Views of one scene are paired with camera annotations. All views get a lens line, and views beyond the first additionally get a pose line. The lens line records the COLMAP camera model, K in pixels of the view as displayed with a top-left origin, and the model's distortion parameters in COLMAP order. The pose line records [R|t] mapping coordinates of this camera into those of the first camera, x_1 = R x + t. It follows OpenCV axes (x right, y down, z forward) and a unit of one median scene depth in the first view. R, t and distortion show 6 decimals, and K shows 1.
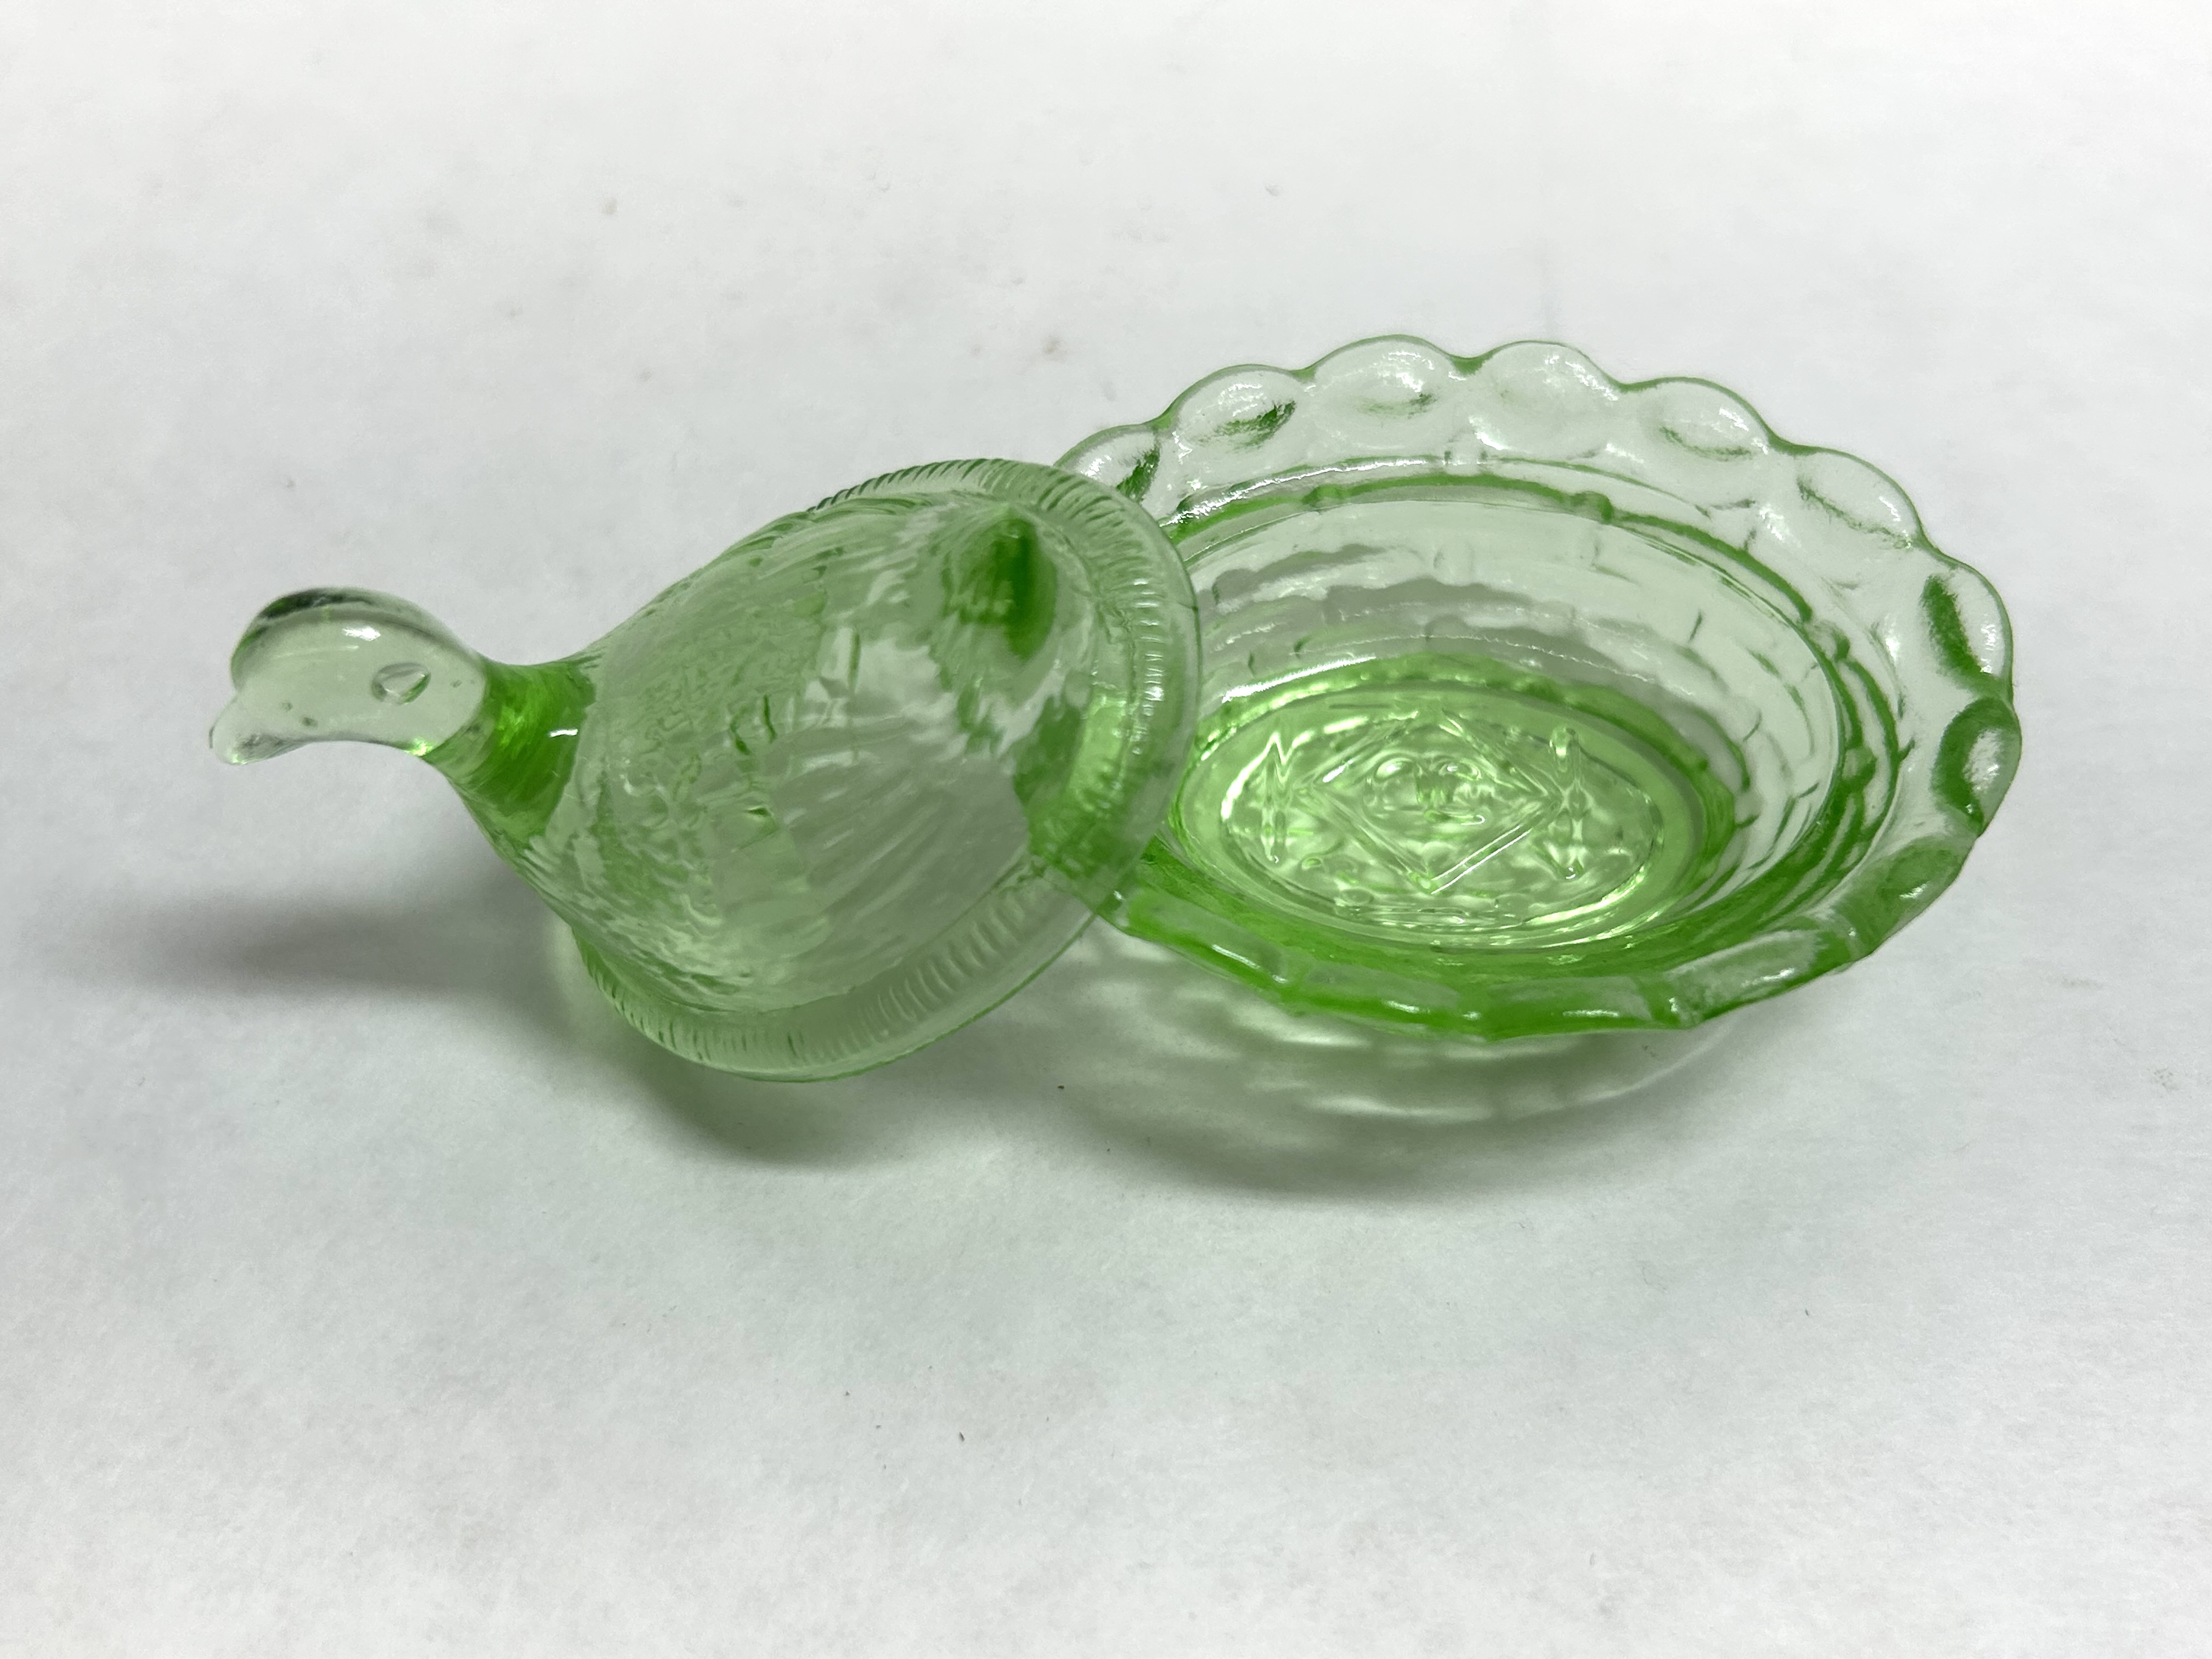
lens RADIAL K [[2375.4, 0, 1112.9], [0, 2375.4, 831.5], [0, 0, 1]] dist [-0.037008, -0.014042]
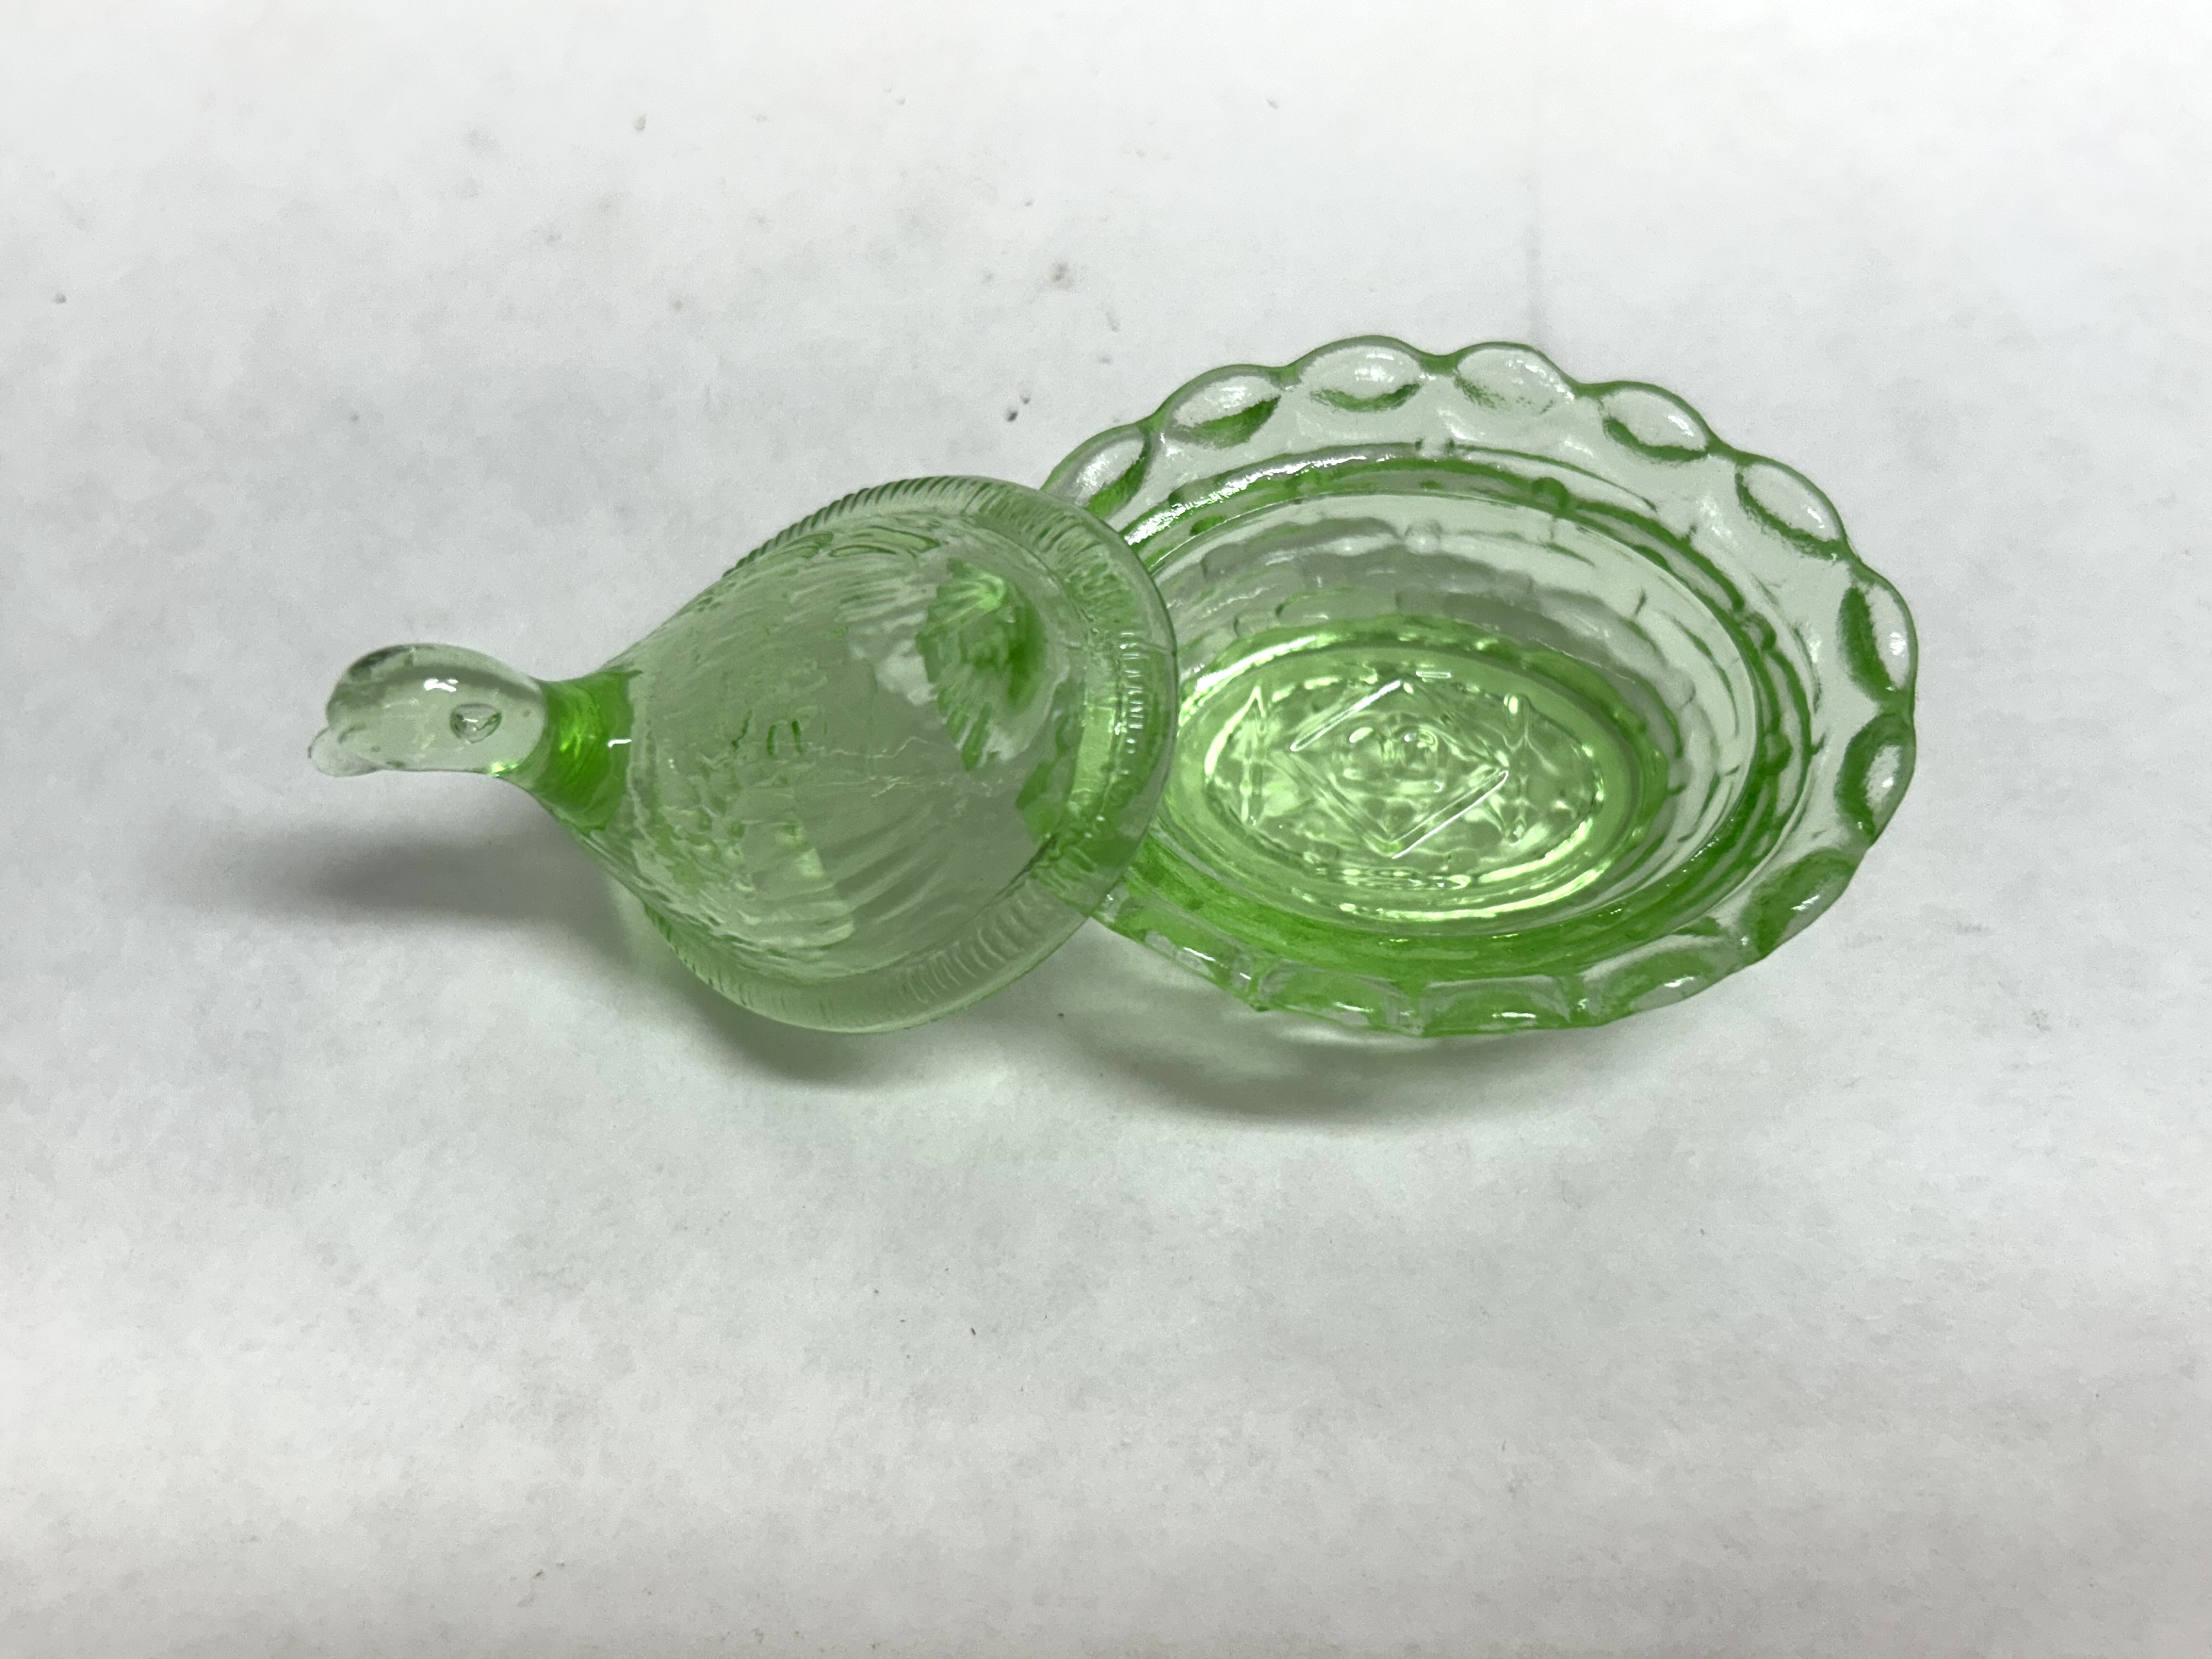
lens RADIAL K [[2333.2, 0, 1106.0], [0, 2333.2, 829.5], [0, 0, 1]] dist [-0.012991, -0.046322]
pose [[0.999706, 0.006080, -0.023490, 0.026281], [-0.001700, 0.983264, 0.182176, -0.188939], [0.024205, -0.182082, 0.982985, -0.088433]]
